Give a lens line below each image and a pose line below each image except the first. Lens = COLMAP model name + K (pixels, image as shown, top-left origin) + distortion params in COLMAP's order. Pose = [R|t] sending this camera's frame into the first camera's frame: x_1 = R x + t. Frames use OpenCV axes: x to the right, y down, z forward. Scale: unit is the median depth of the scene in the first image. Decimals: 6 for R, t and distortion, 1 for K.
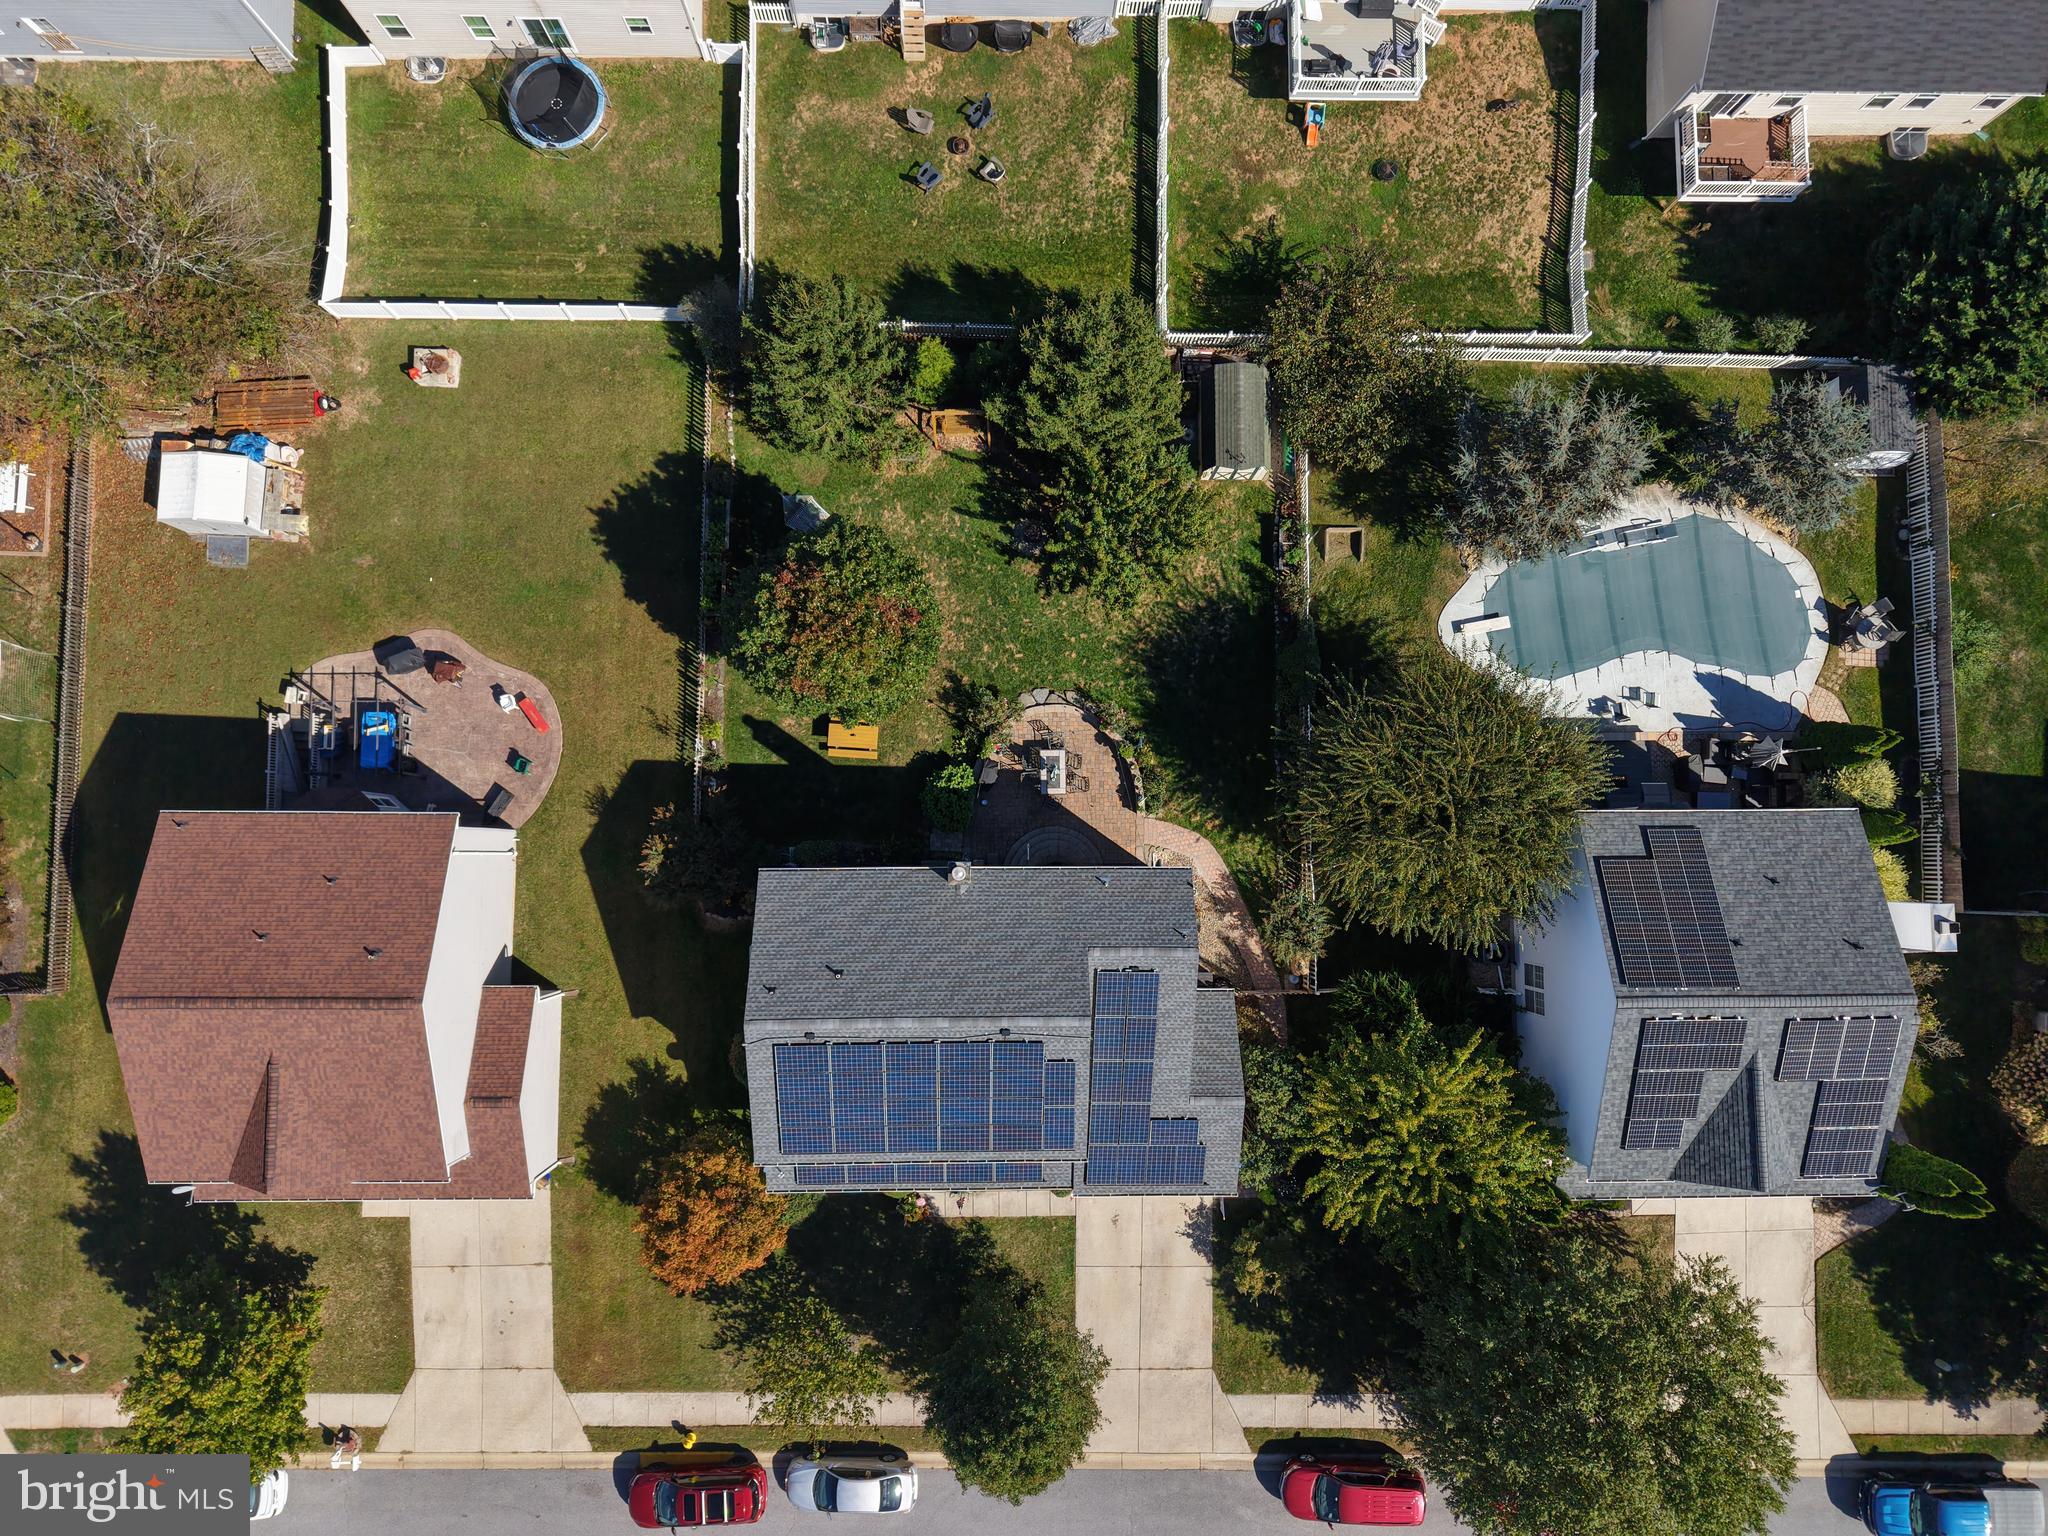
lens RADIAL K [[1376.7, 0, 1022.6], [0, 1376.7, 761.8], [0, 0, 1]] dist [0.028374, -0.023858]
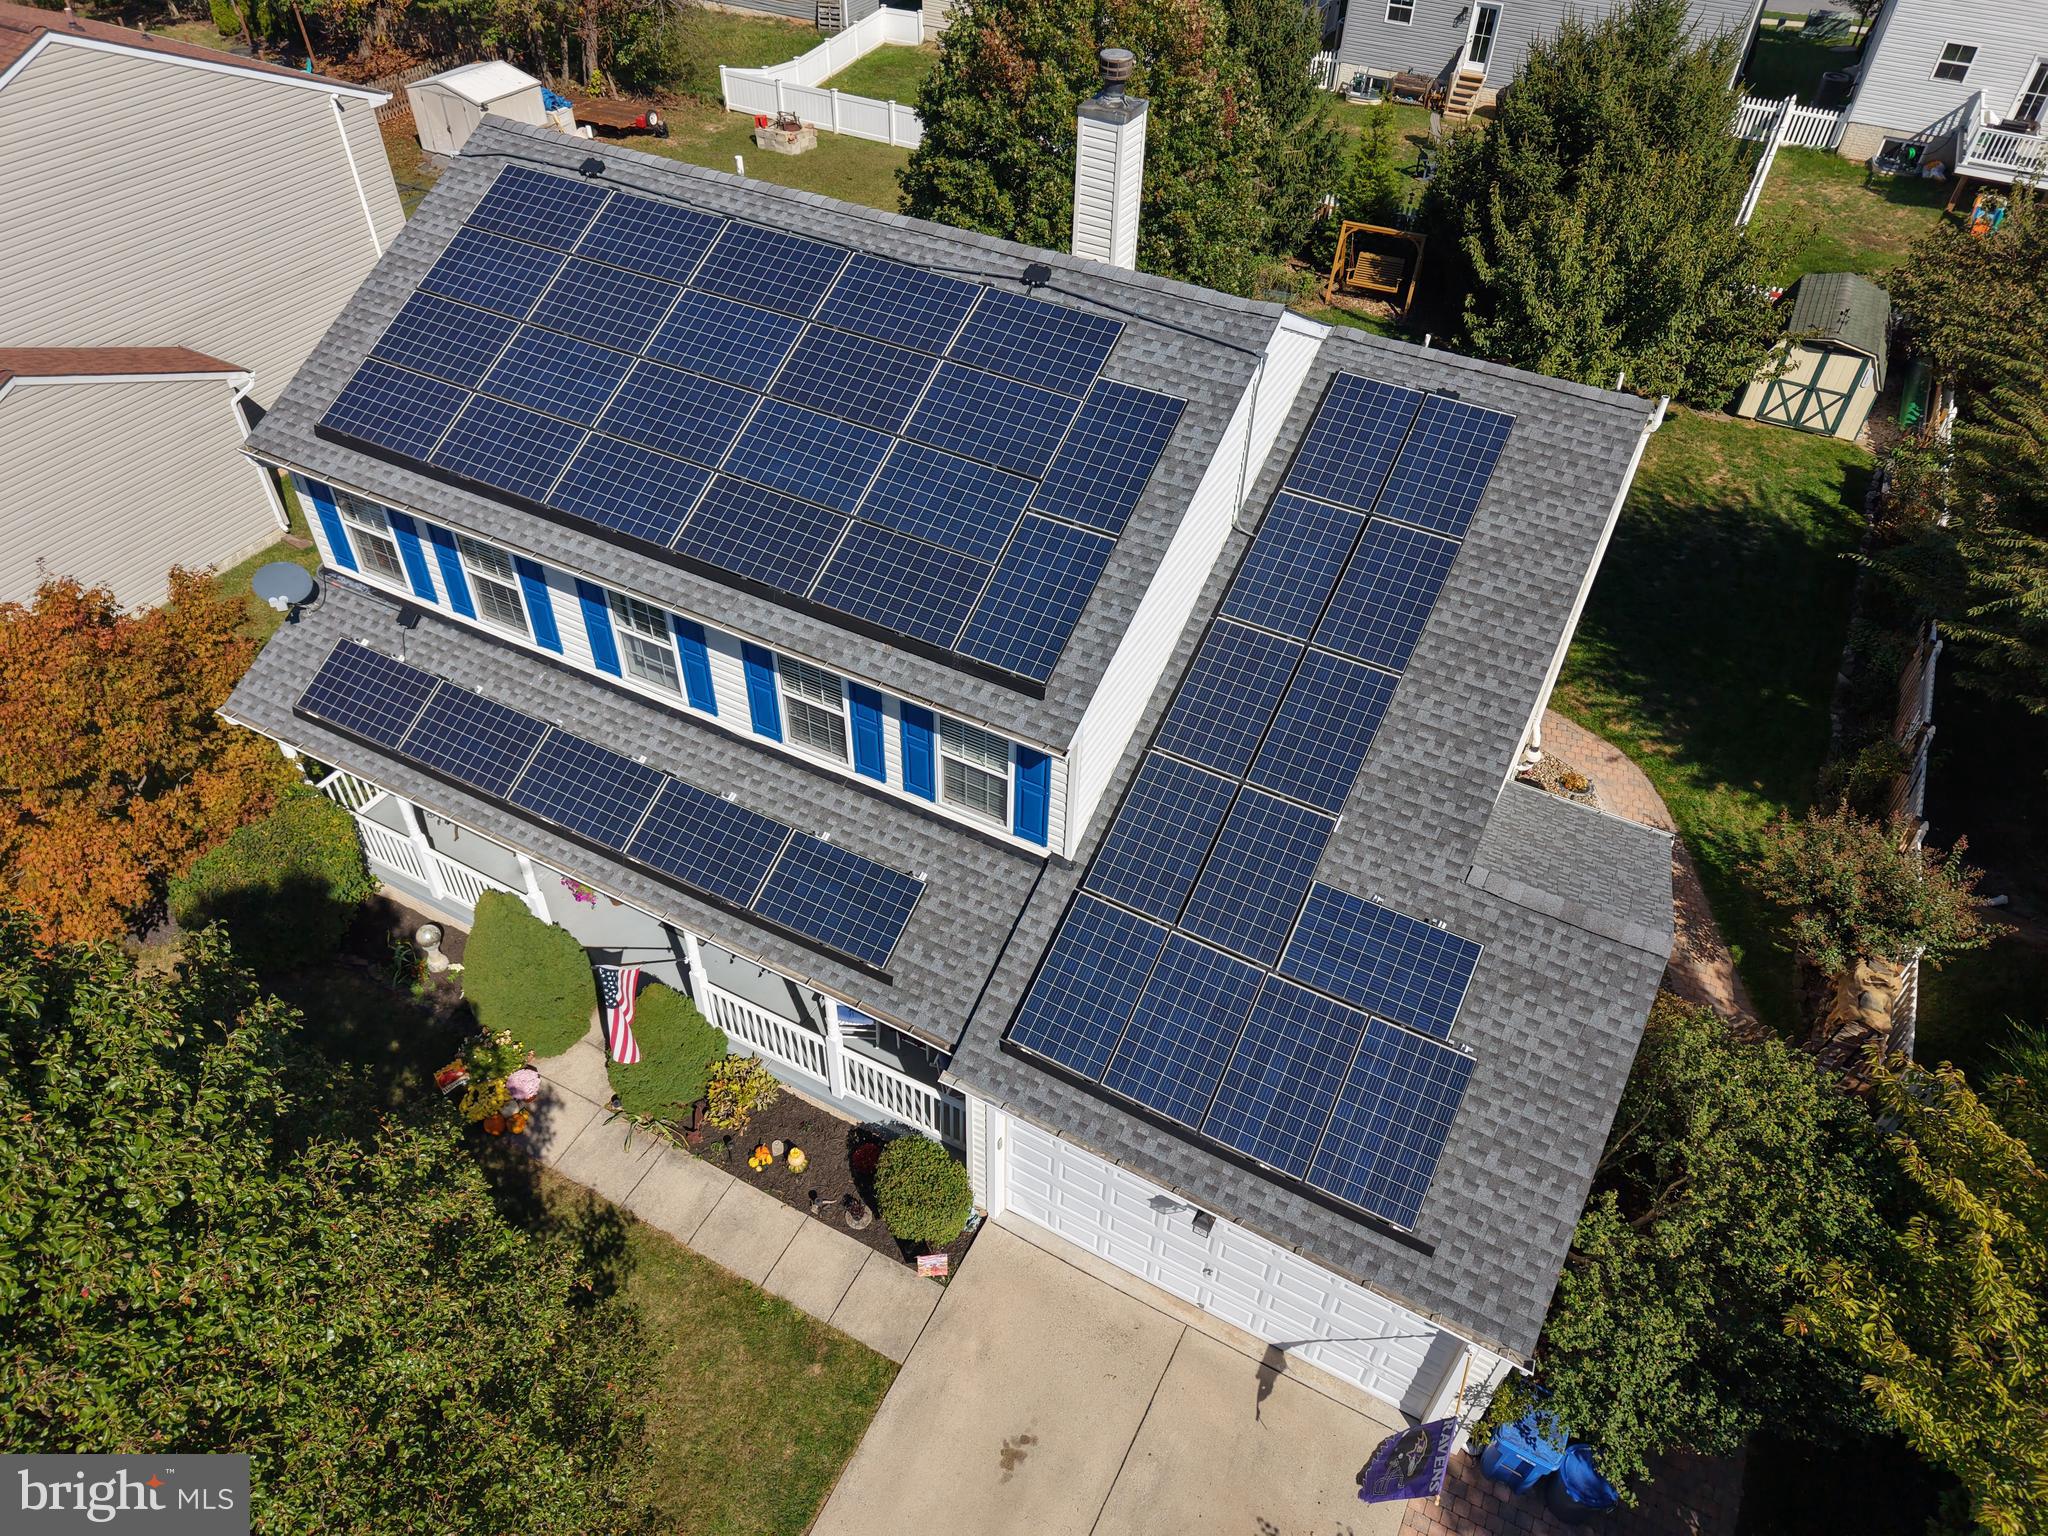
lens RADIAL K [[1376.7, 0, 1036.4], [0, 1376.7, 763.7], [0, 0, 1]] dist [0.028374, -0.023858]
pose [[0.882507, 0.310819, -0.352948, 0.123131], [-0.469284, 0.631254, -0.617487, 0.409379], [0.030873, 0.710570, 0.702949, 0.707593]]
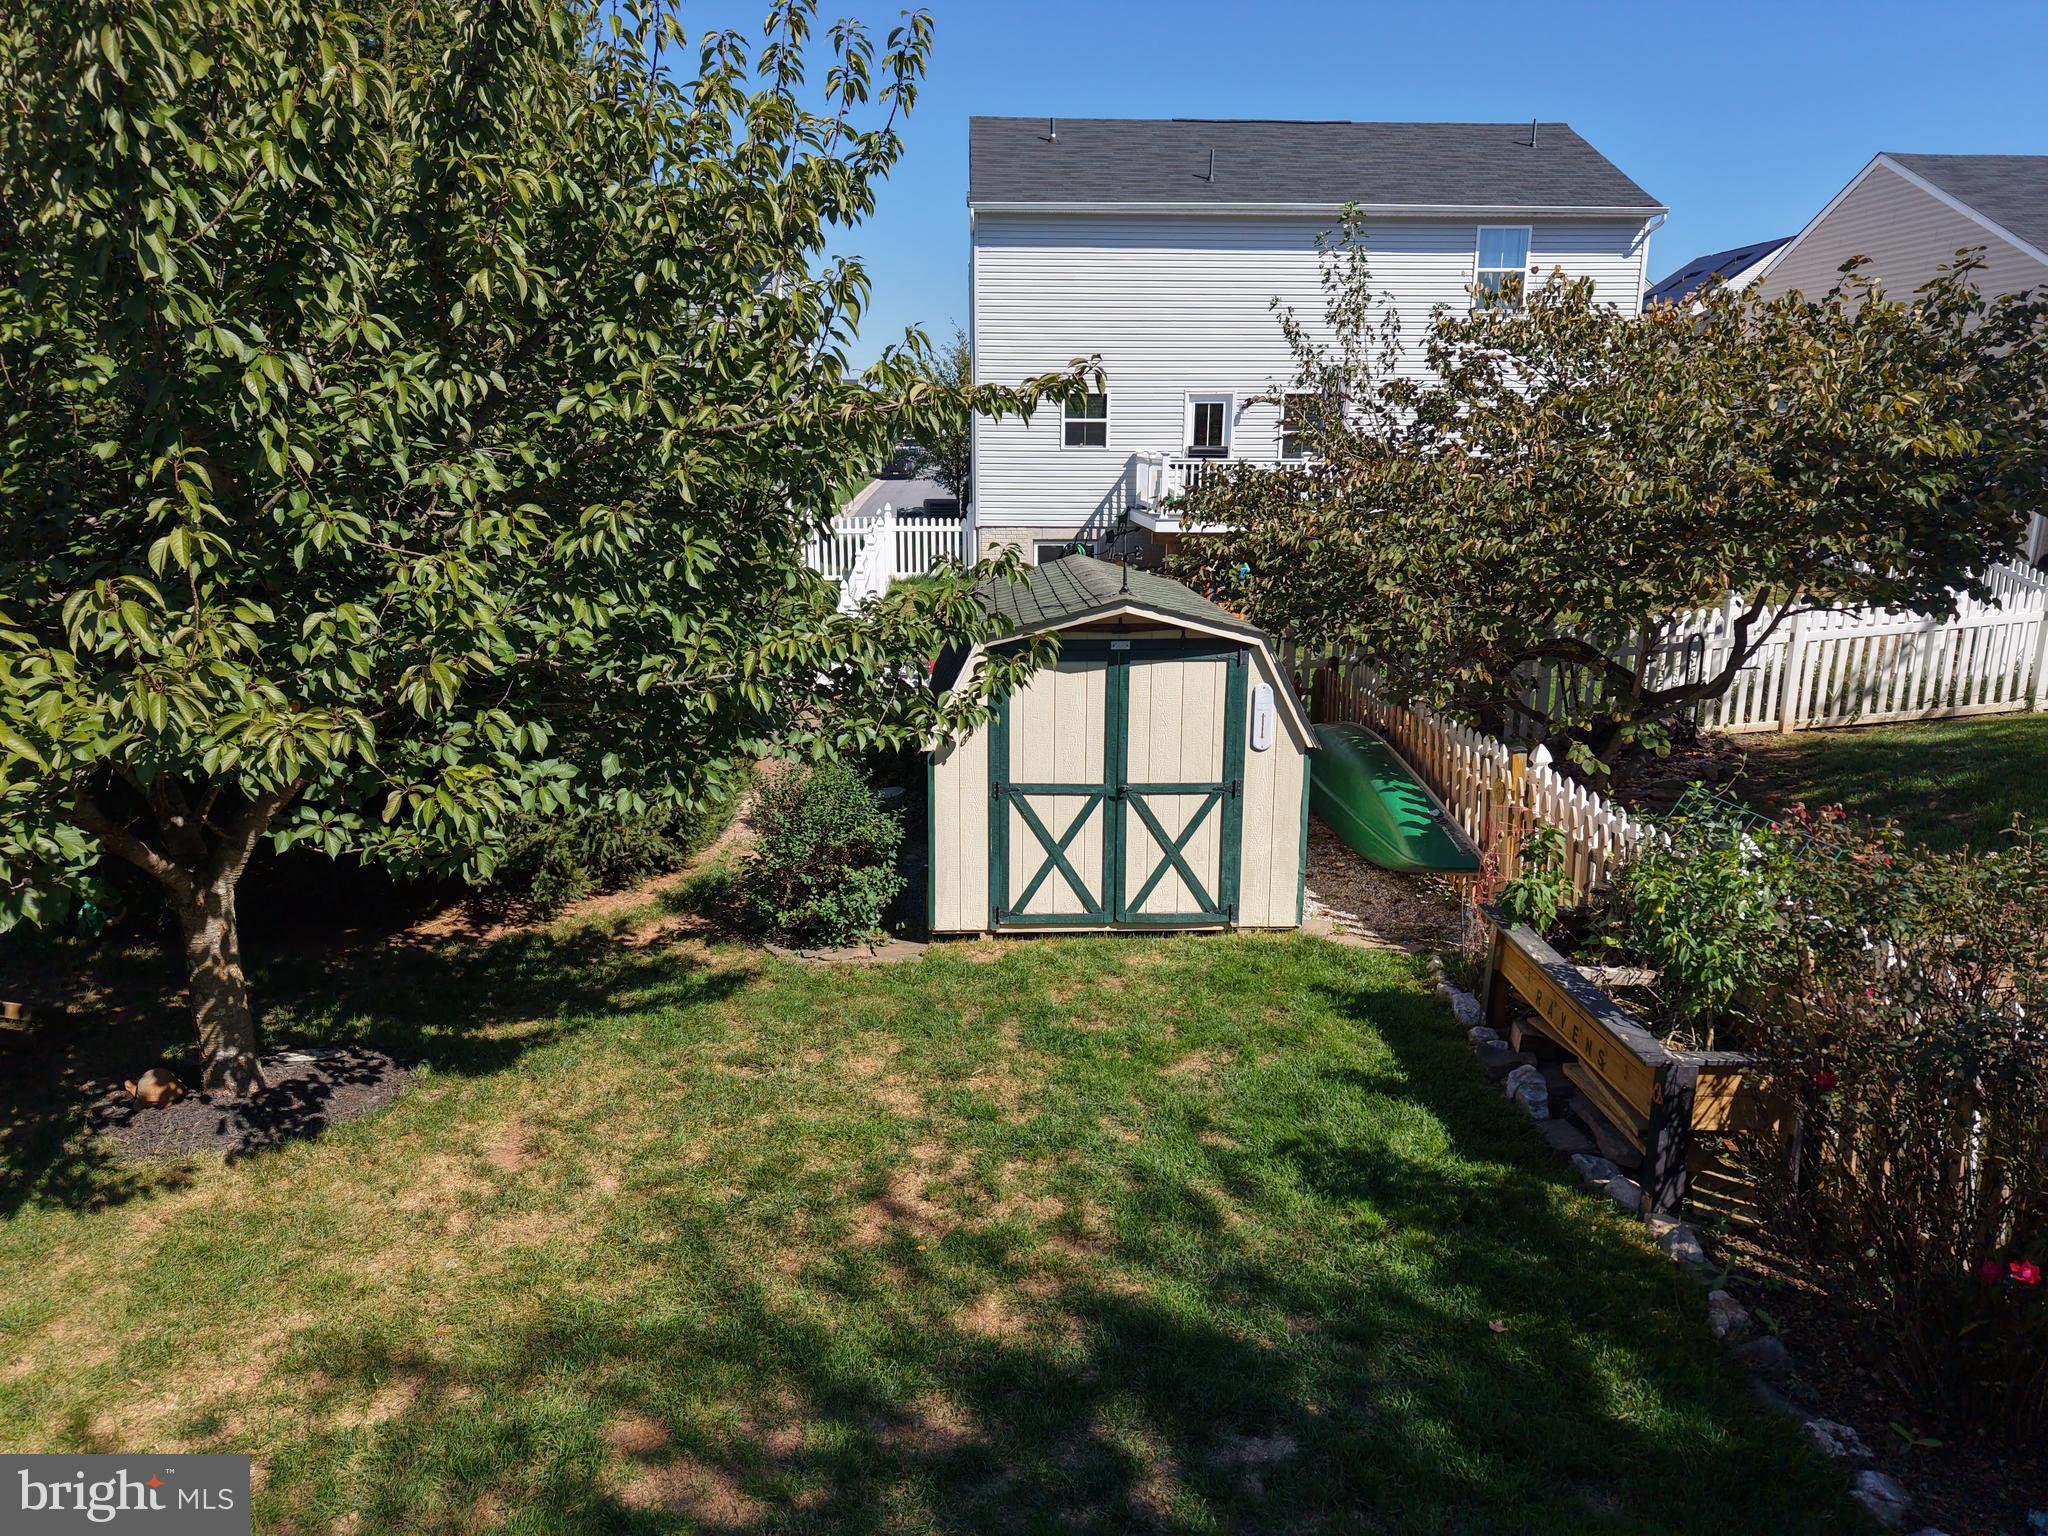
lens RADIAL K [[1376.7, 0, 1027.1], [0, 1376.7, 757.7], [0, 0, 1]] dist [0.028374, -0.023858]
pose [[0.998879, -0.036636, 0.029991, 0.139855], [0.039269, 0.287174, -0.957073, -0.045374], [0.026451, 0.957178, 0.288291, 0.964445]]
